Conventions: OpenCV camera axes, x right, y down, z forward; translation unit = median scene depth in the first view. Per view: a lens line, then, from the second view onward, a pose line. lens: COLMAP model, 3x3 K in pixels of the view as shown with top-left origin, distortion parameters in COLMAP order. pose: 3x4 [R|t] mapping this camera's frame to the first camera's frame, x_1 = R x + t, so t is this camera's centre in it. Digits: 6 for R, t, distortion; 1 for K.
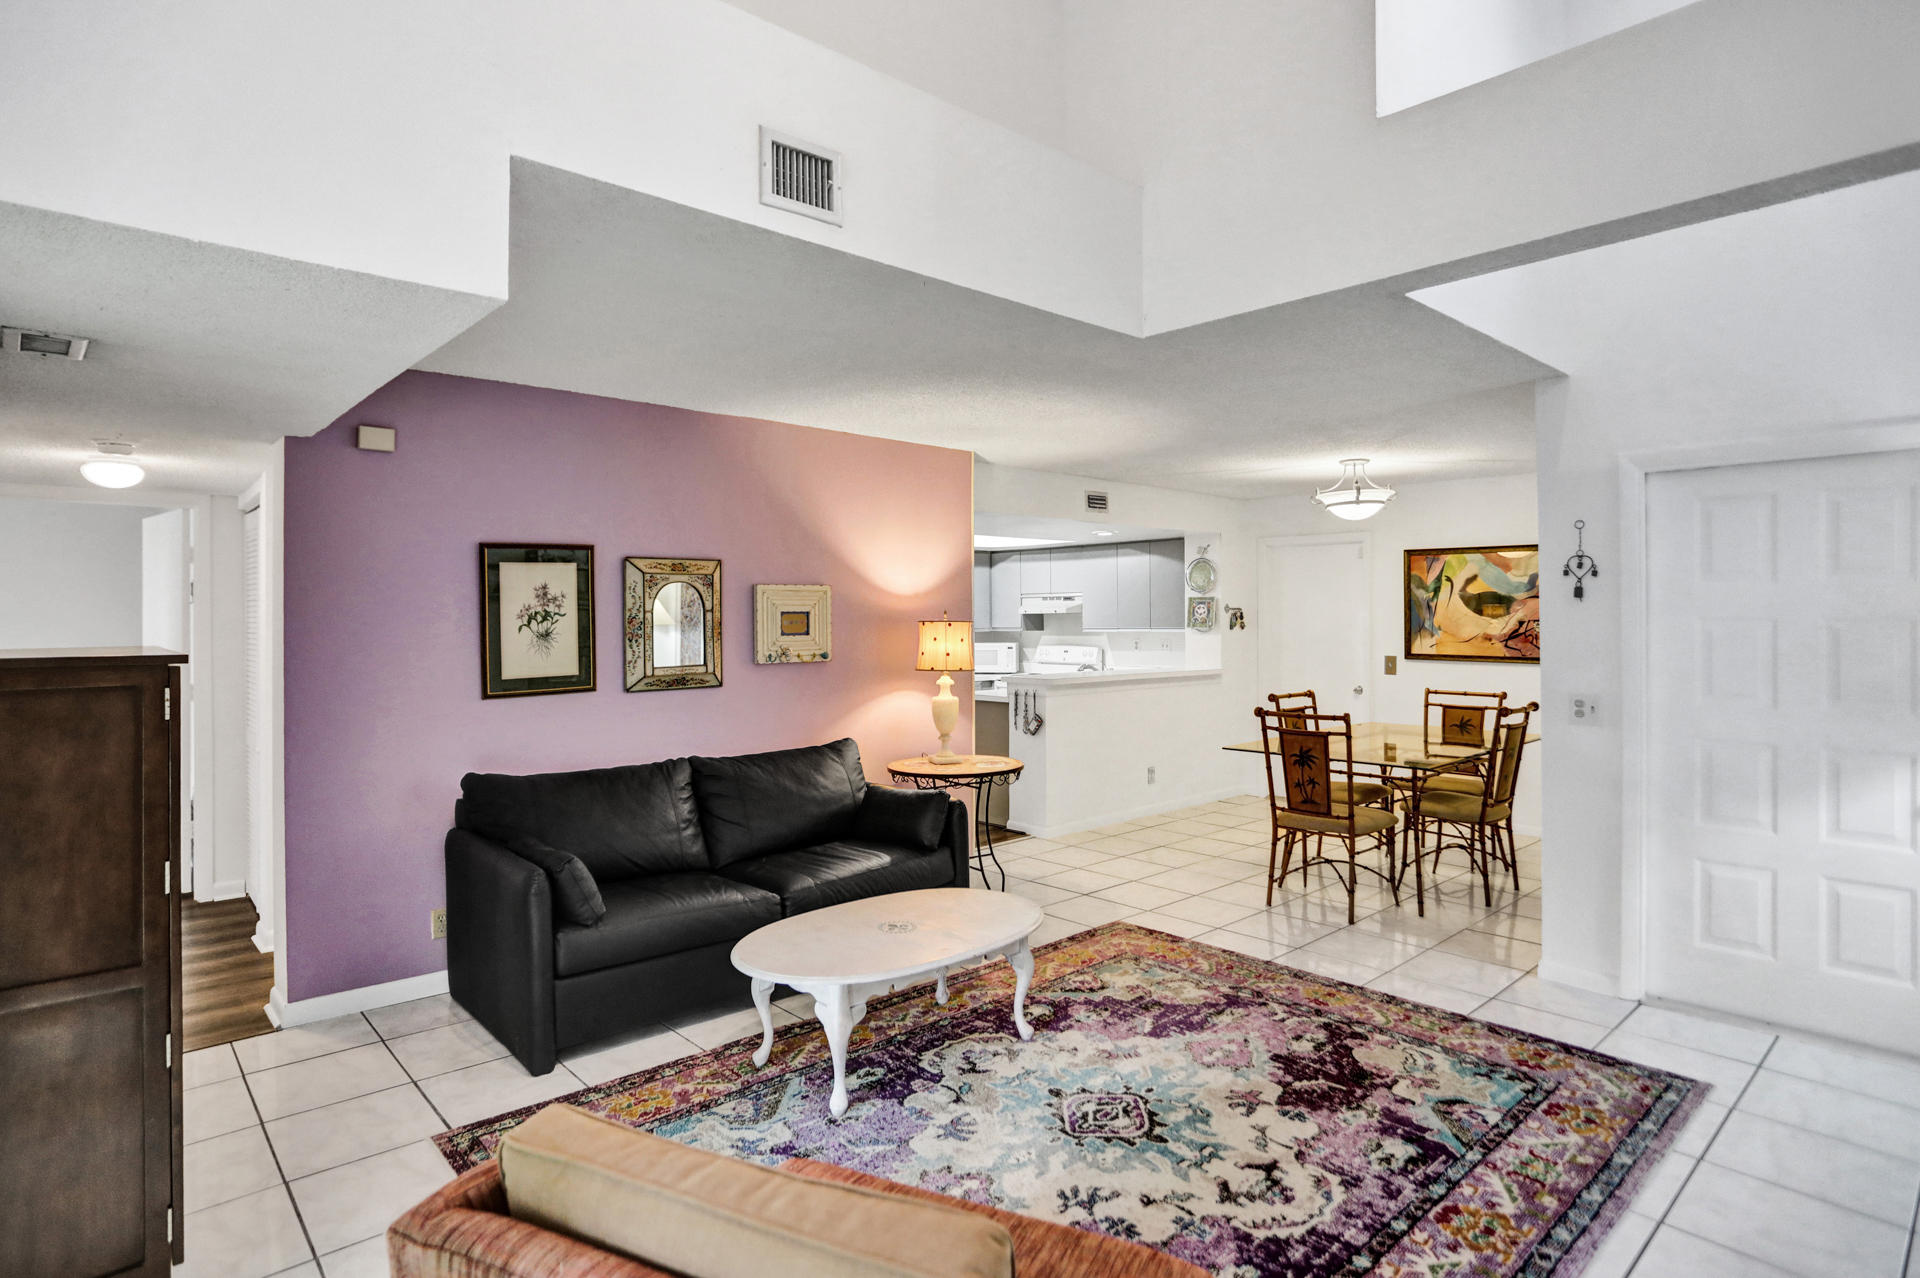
lens RADIAL K [[1003.9, 0, 944.6], [0, 1003.9, 612.5], [0, 0, 1]] dist [-0.068395, 0.037217]
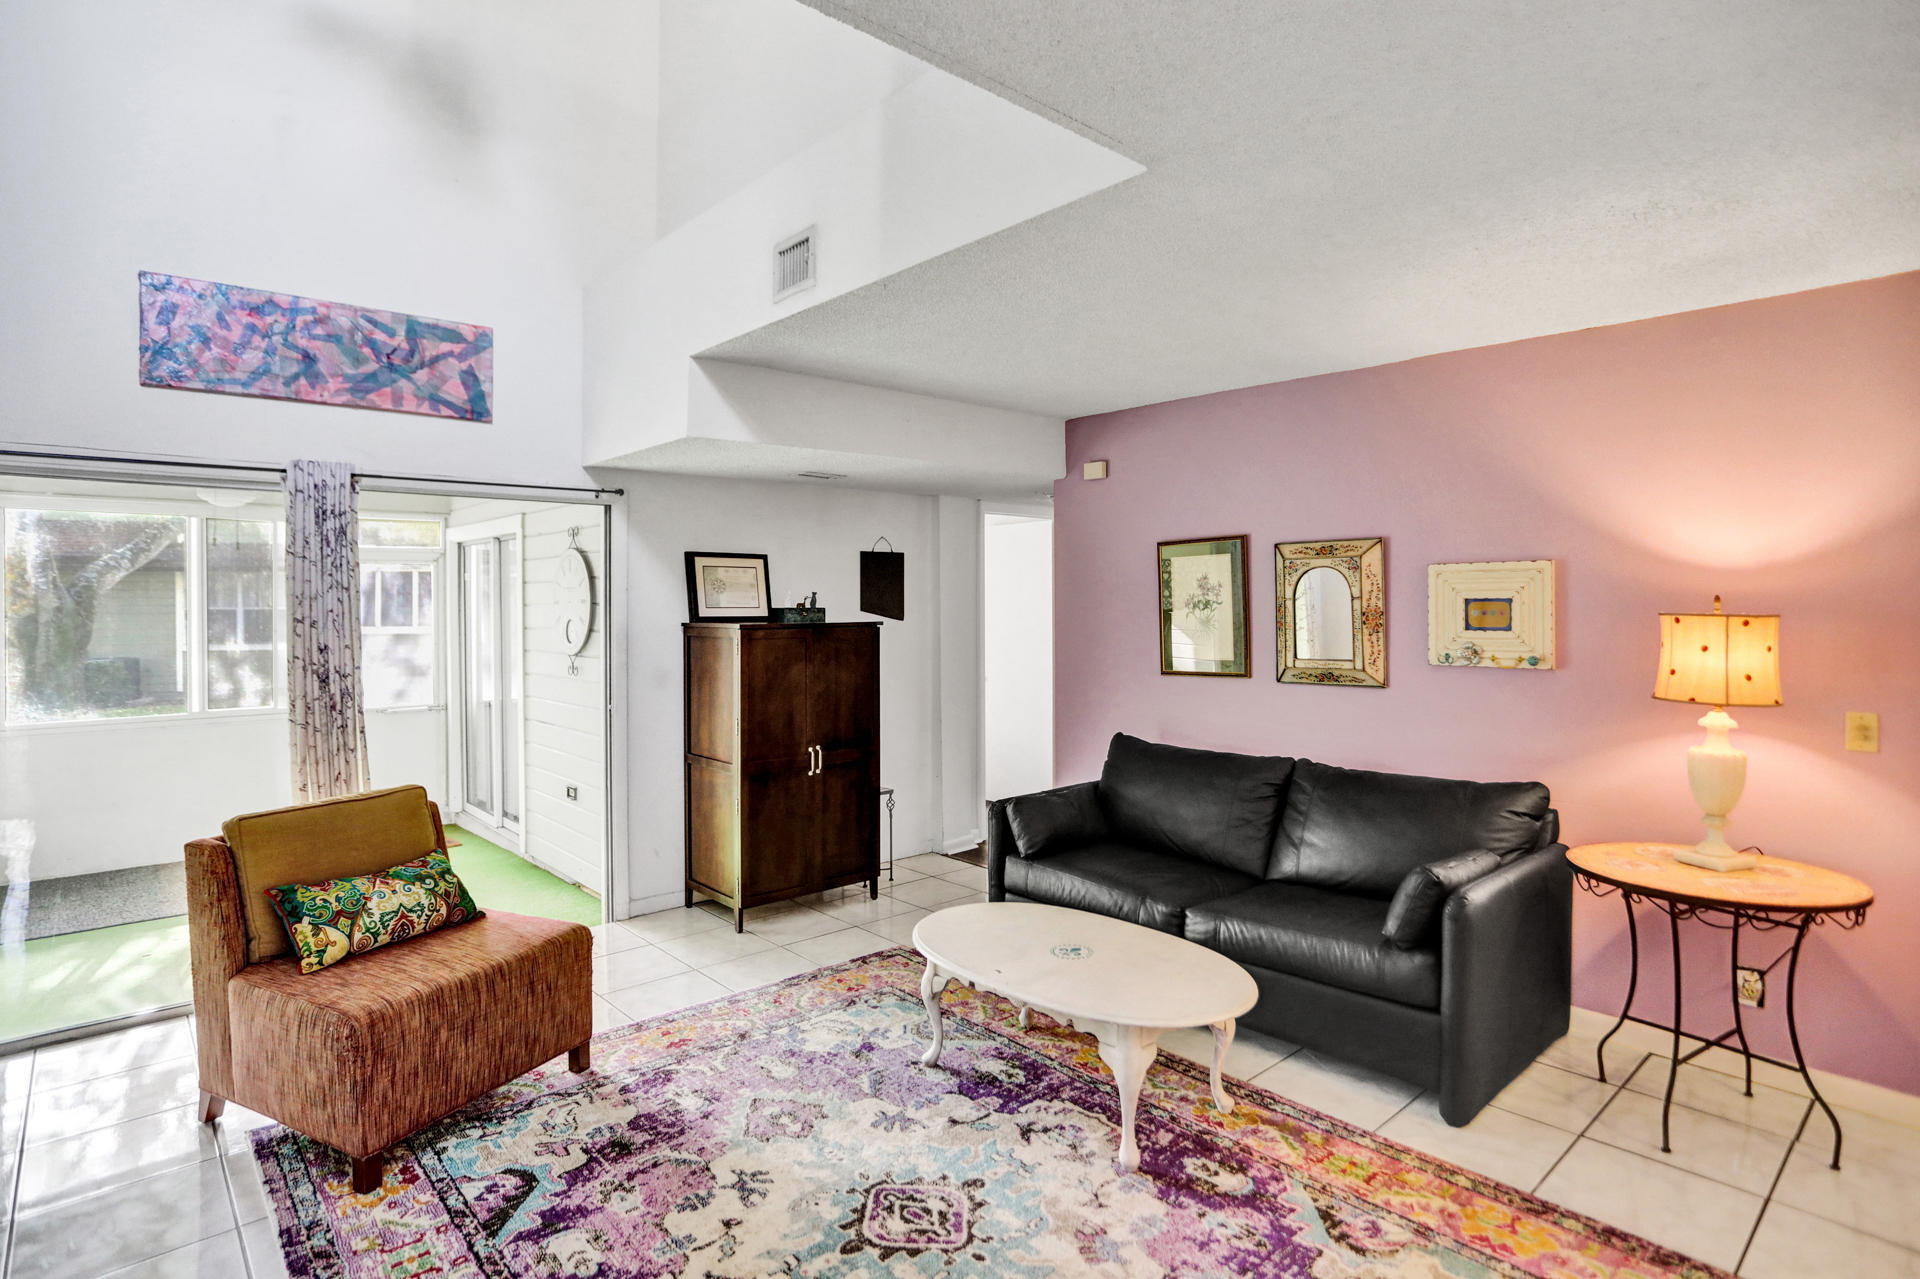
lens RADIAL K [[990.4, 0, 958.9], [0, 990.4, 616.7], [0, 0, 1]] dist [-0.065027, 0.034686]
pose [[0.001024, 0.013262, -0.999912, 0.679552], [0.007941, 0.999880, 0.013270, 0.000545], [0.999968, -0.007954, 0.000918, 0.732577]]
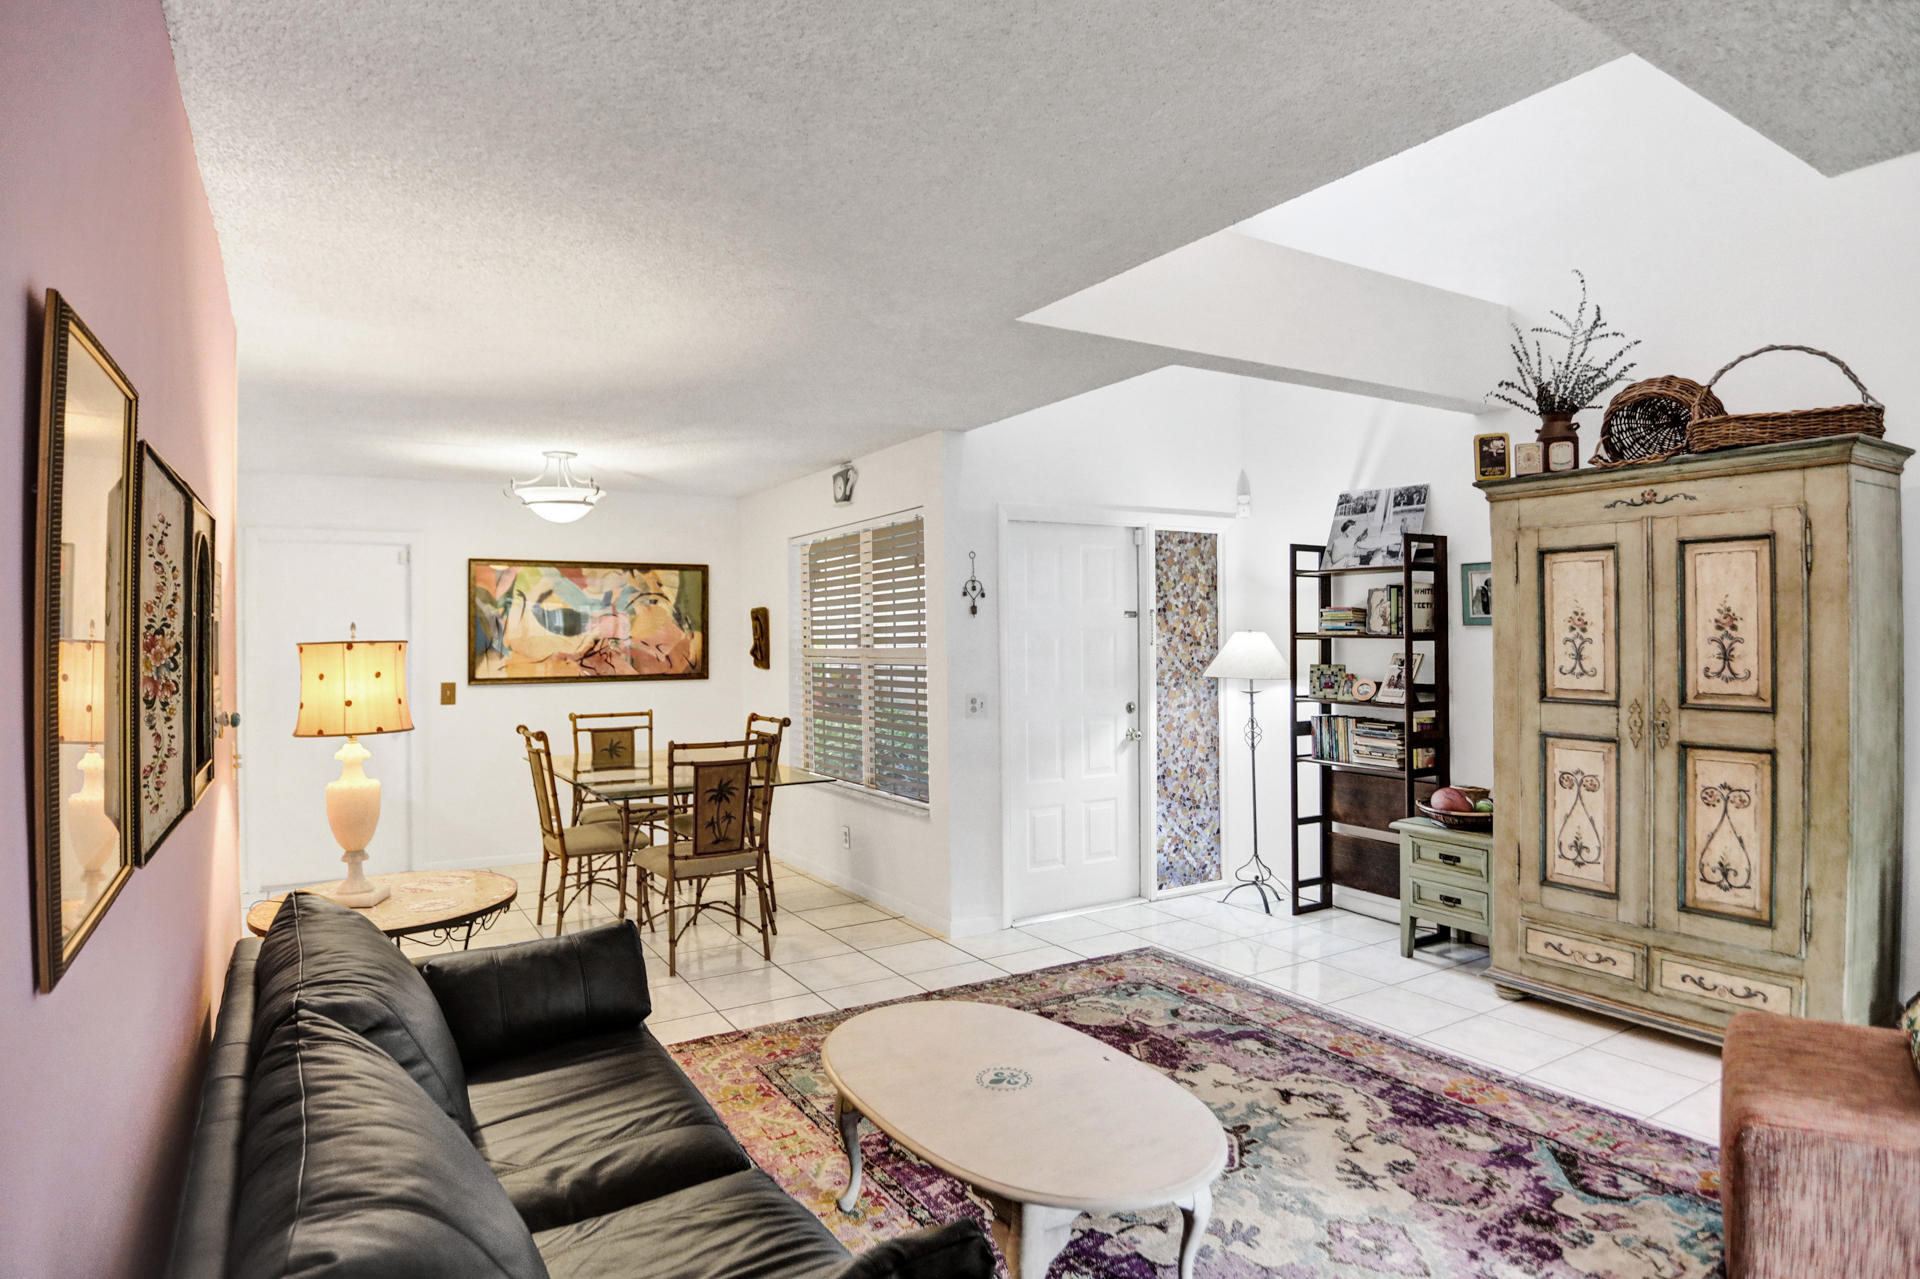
lens RADIAL K [[1069.6, 0, 949.4], [0, 1069.6, 619.2], [0, 0, 1]] dist [-0.051832, -0.012163]
pose [[0.191442, 0.009104, 0.981462, -0.627436], [0.007024, 0.999919, -0.010645, 0.004503], [-0.981479, 0.008932, 0.191362, 0.728121]]
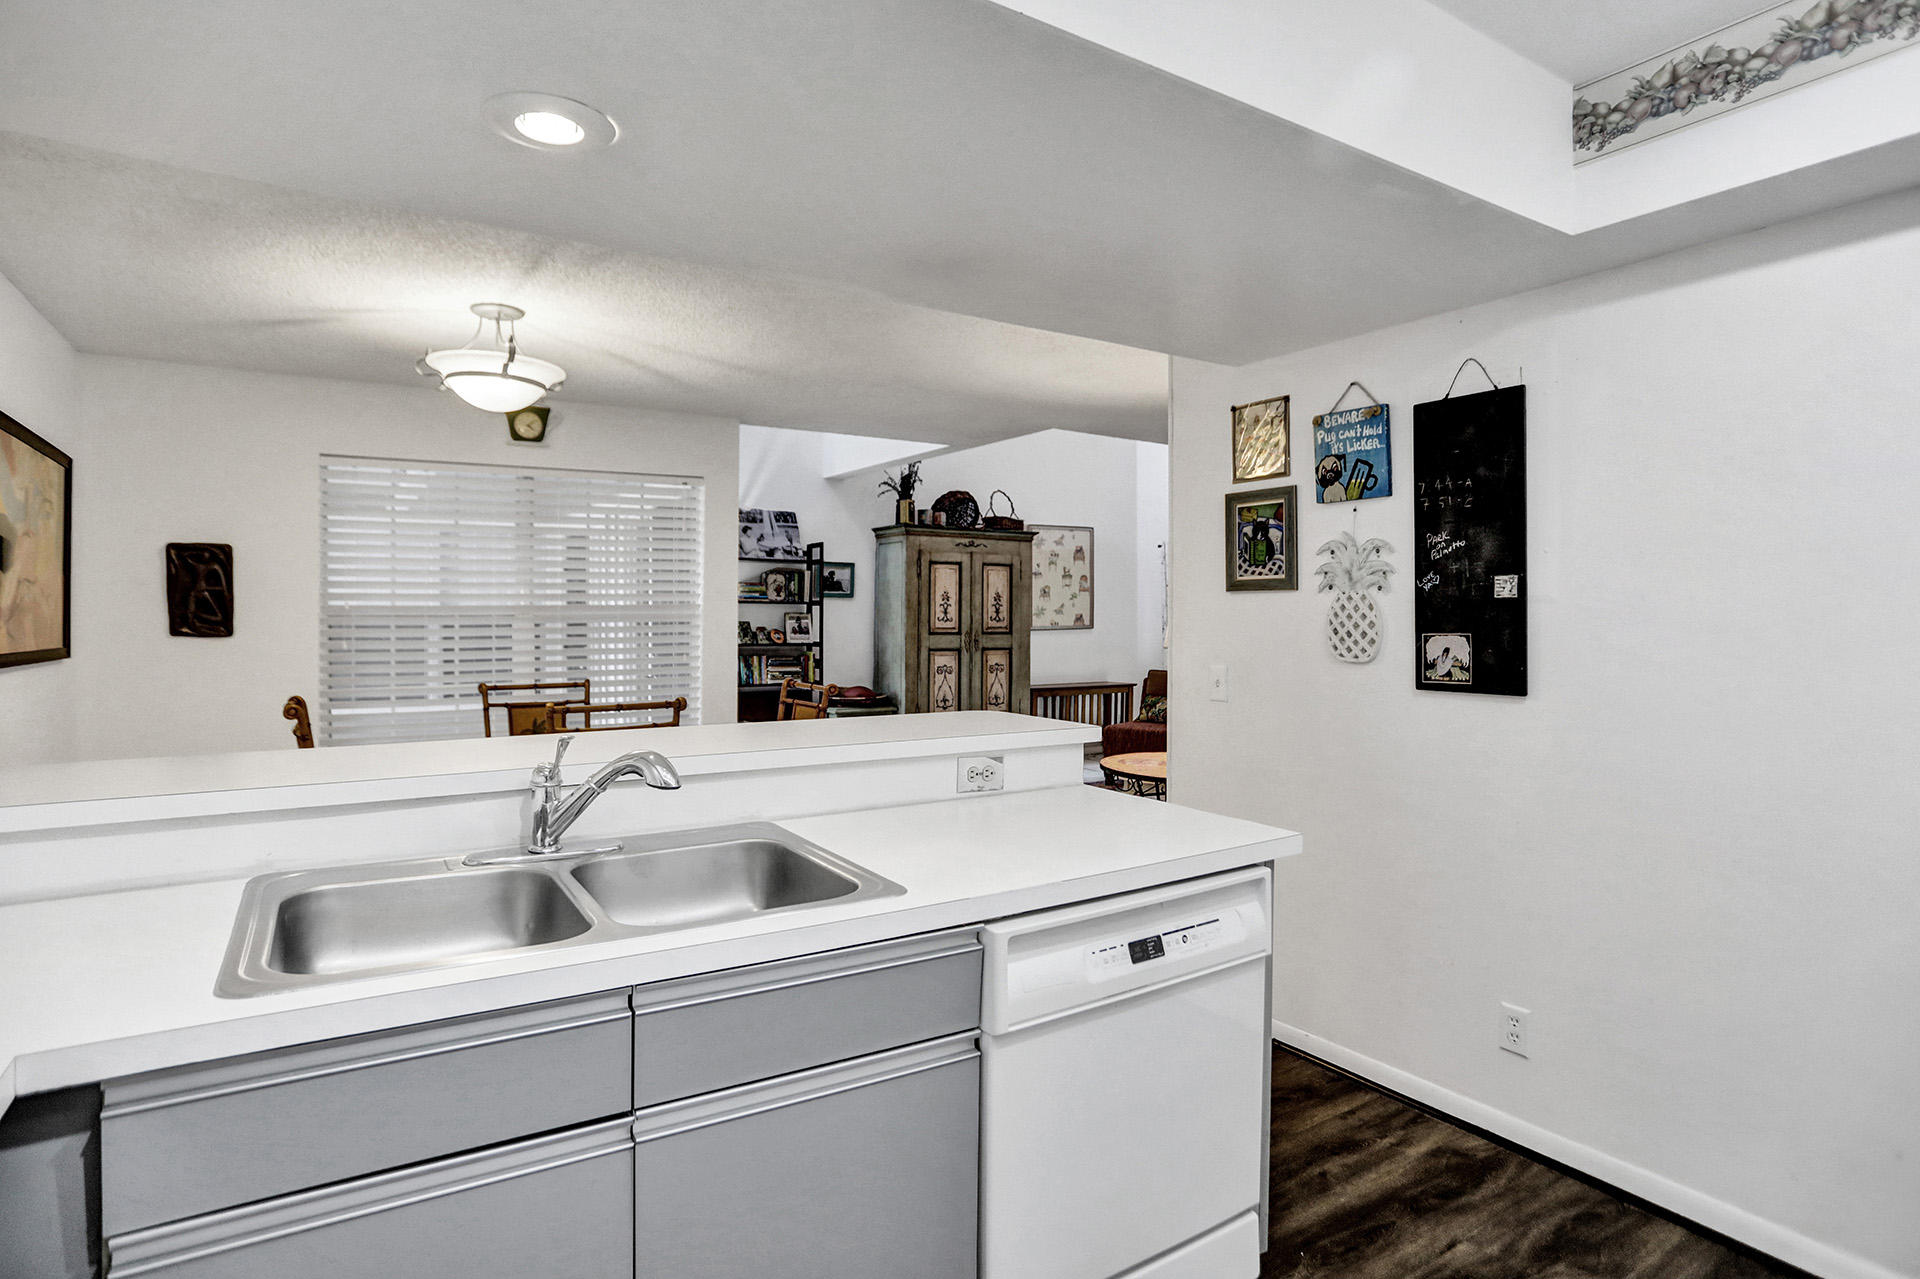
lens RADIAL K [[990.3, 0, 951.6], [0, 990.3, 633.9], [0, 0, 1]] dist [-0.065711, 0.033418]
pose [[-0.986586, -0.004964, 0.163168, 0.075097], [-0.002504, 0.999880, 0.015283, 0.044033], [-0.163225, 0.014670, -0.986480, 2.250715]]
